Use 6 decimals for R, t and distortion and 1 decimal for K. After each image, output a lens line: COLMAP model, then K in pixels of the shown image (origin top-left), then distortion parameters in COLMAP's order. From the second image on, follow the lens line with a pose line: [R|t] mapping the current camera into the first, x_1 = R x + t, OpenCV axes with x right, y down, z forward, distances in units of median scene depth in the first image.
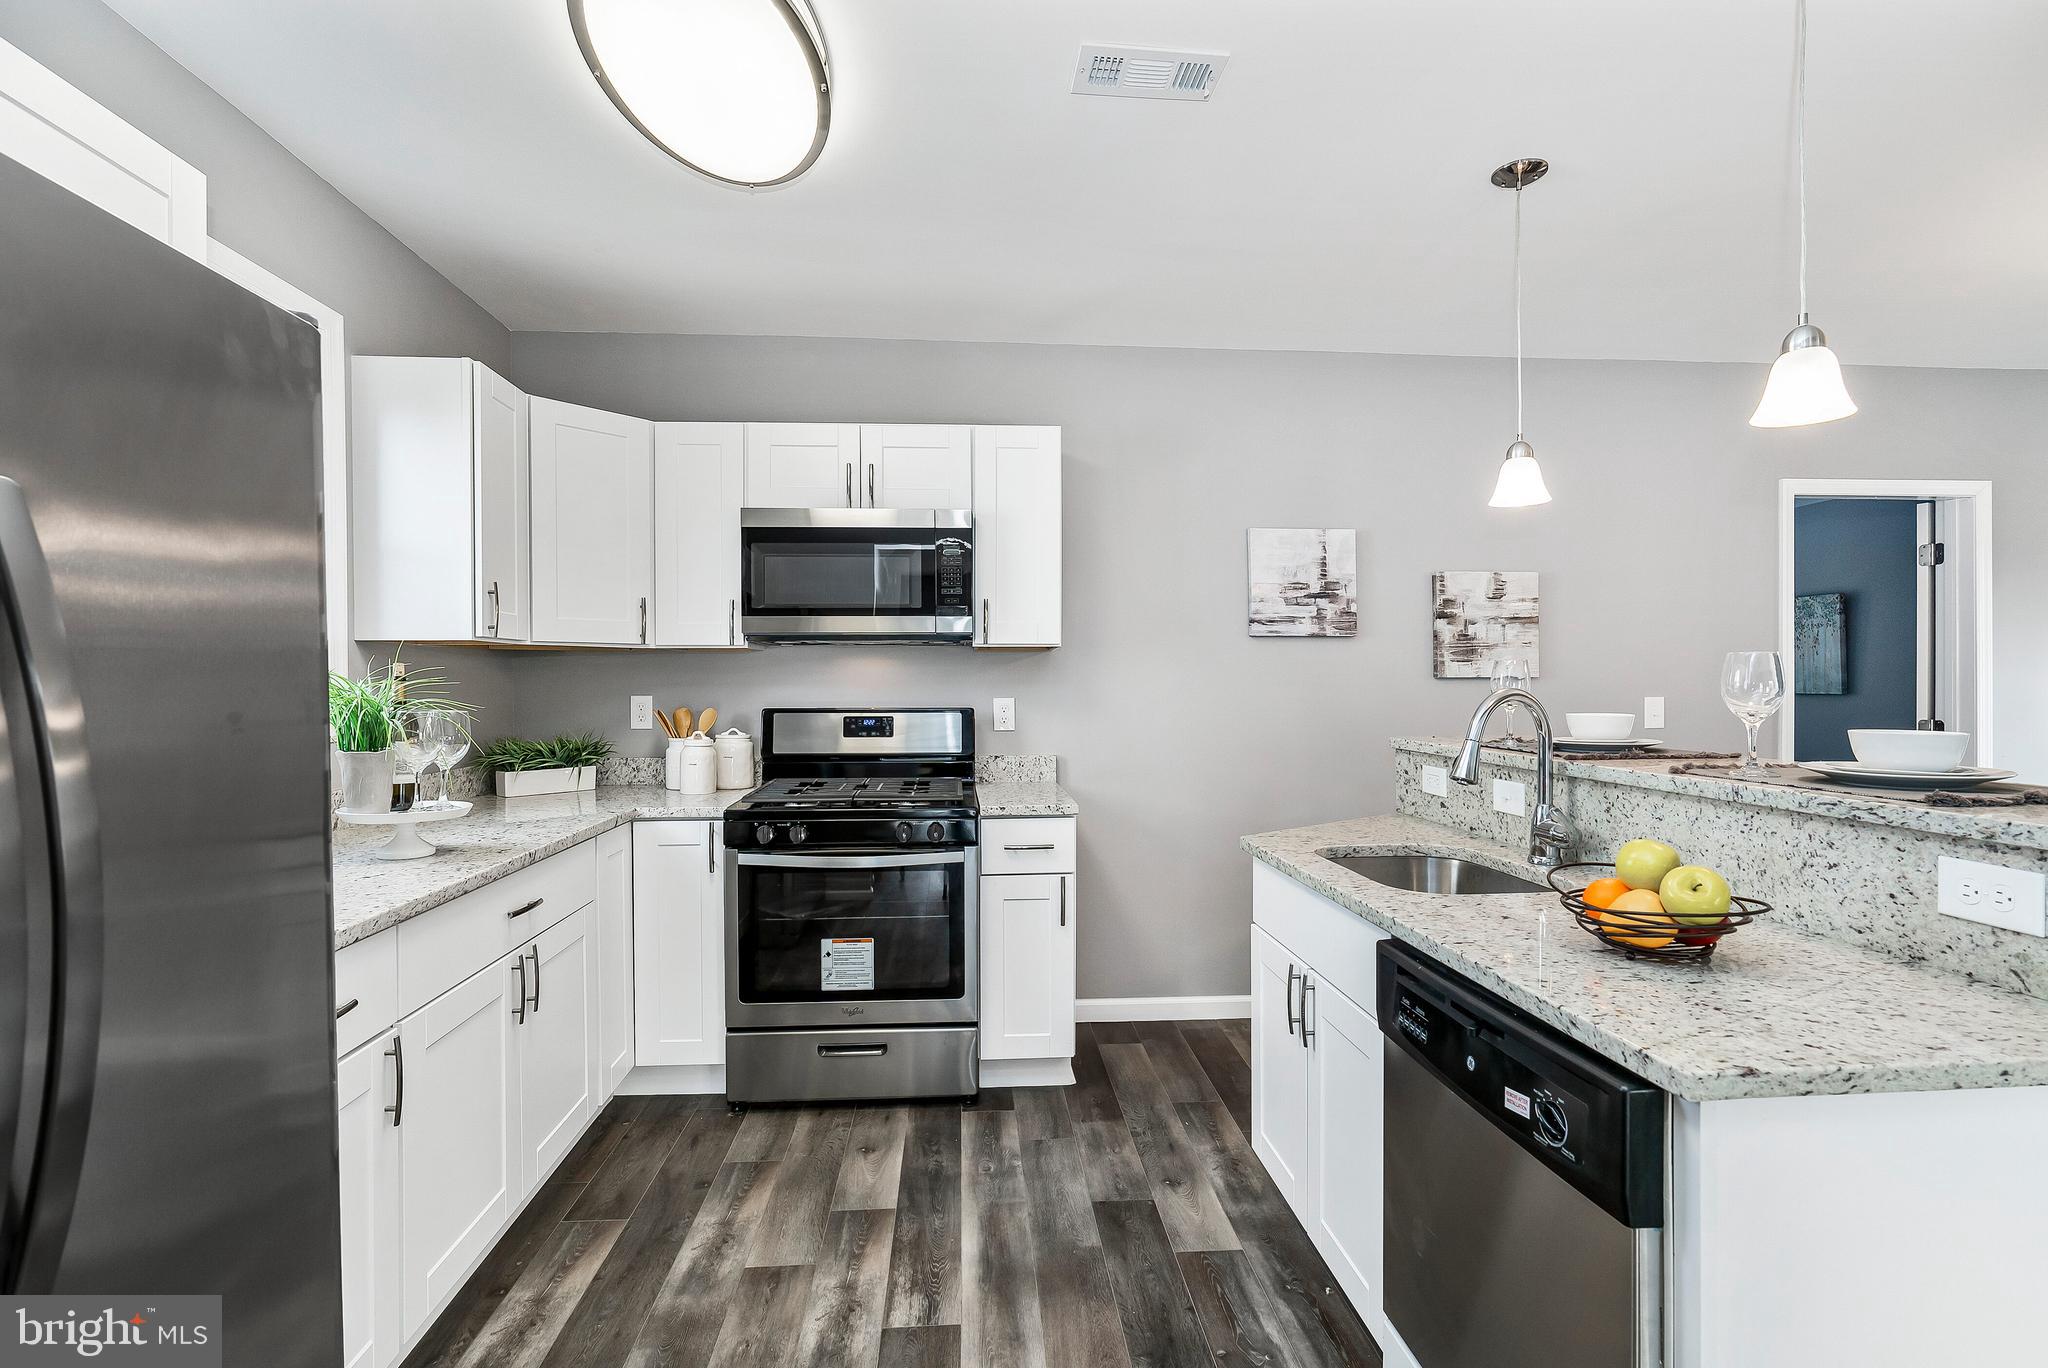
lens RADIAL K [[1039.5, 0, 1020.3], [0, 1039.5, 657.9], [0, 0, 1]] dist [-0.005643, 0.002033]
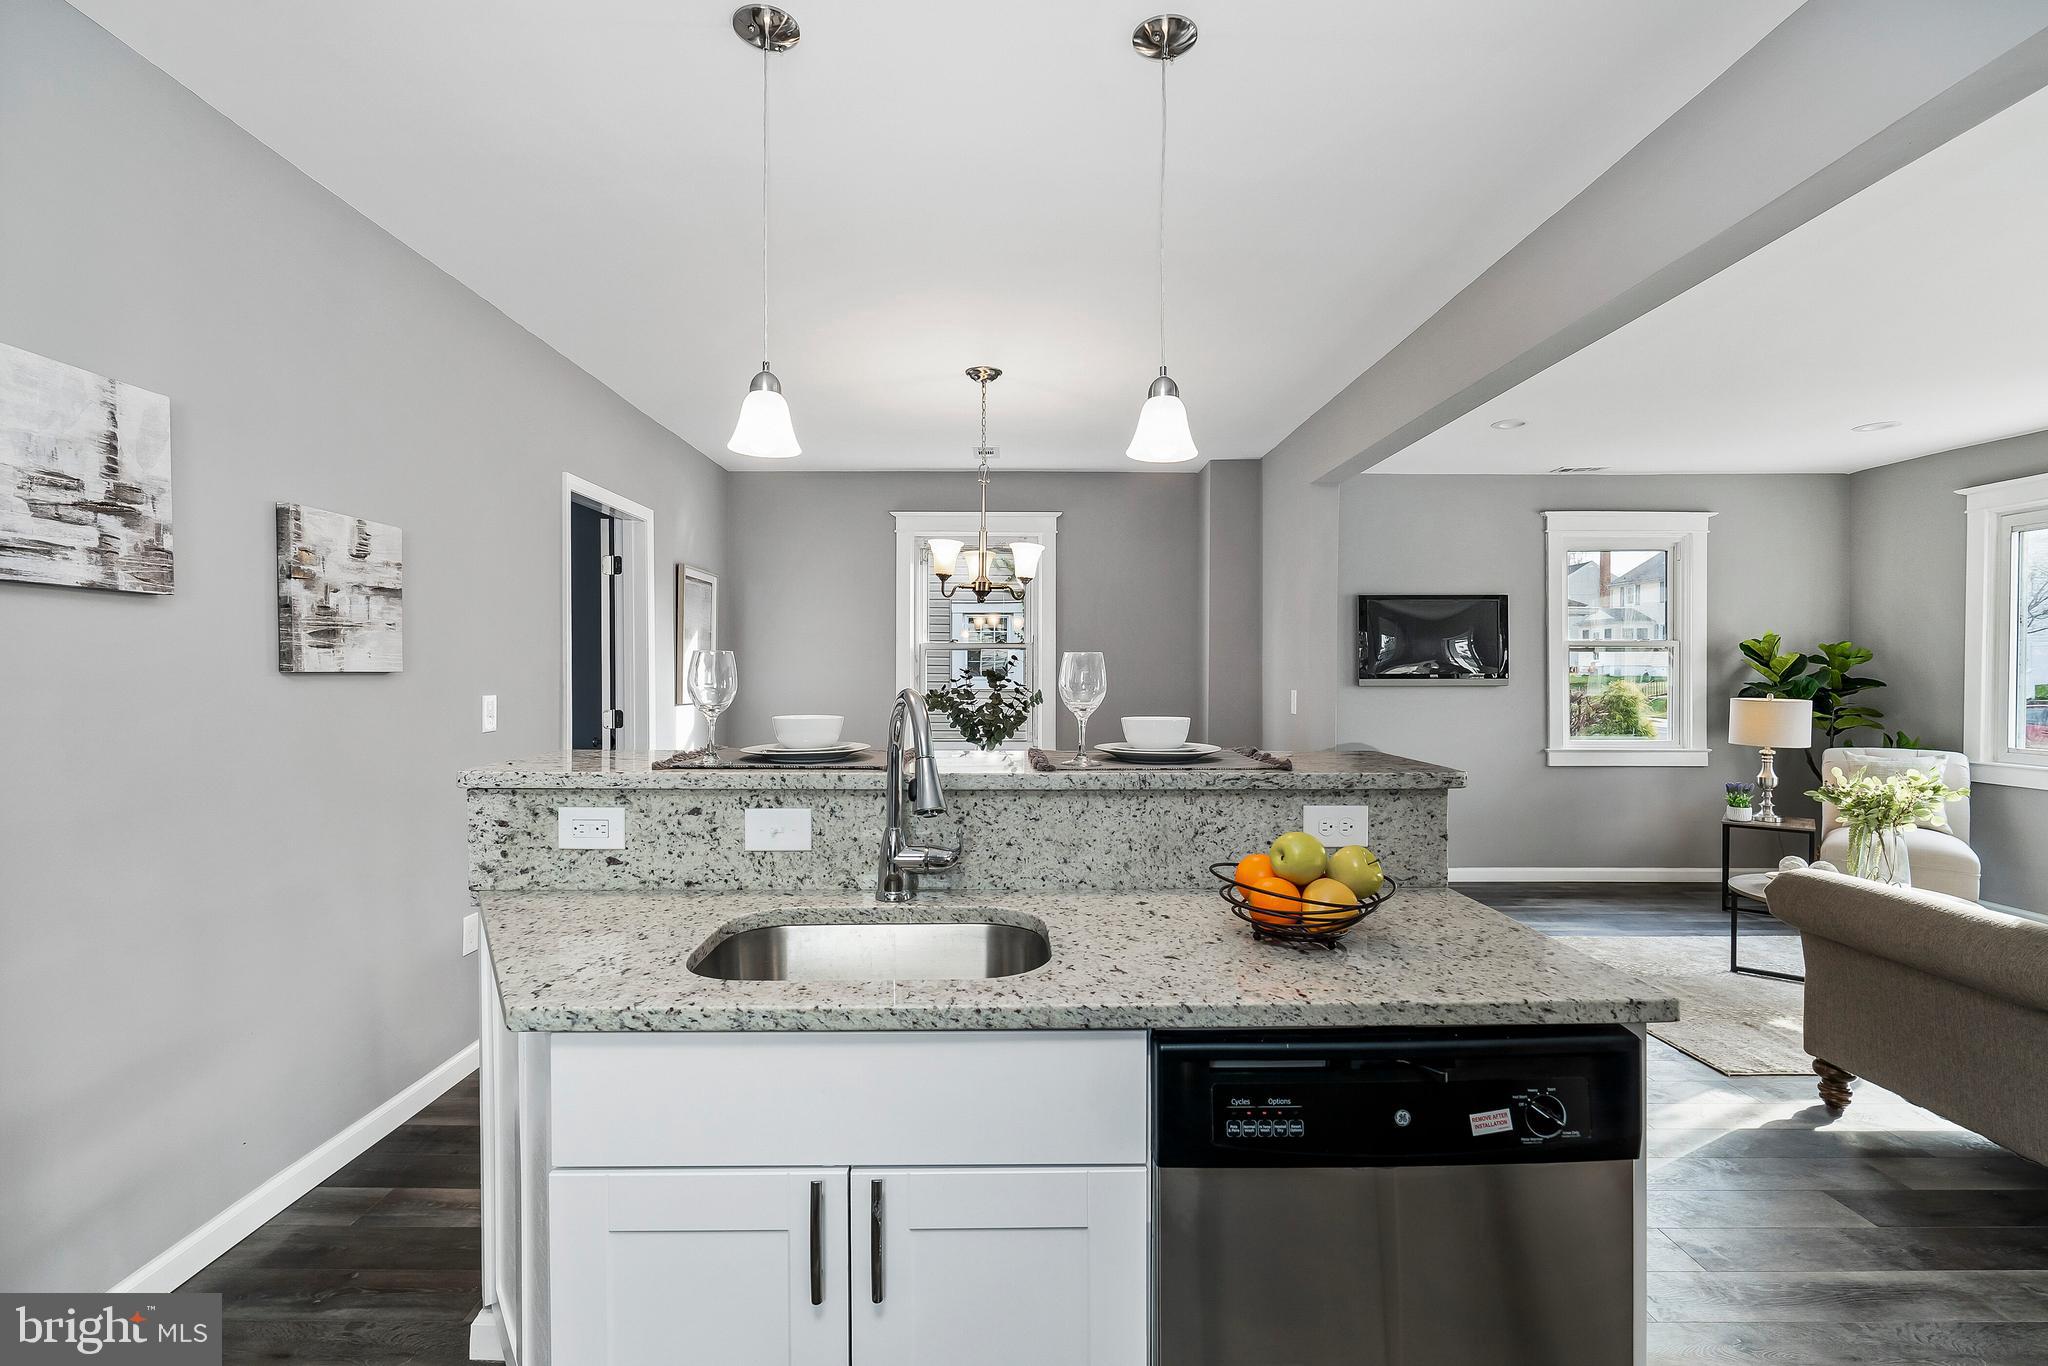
lens RADIAL K [[931.5, 0, 1060.2], [0, 931.5, 682.6], [0, 0, 1]] dist [-0.013369, 0.000525]
pose [[0.025832, -0.008703, 0.999628, -0.144800], [-0.023217, 0.999687, 0.009304, 0.009383], [-0.999397, -0.023448, 0.025622, 0.525197]]
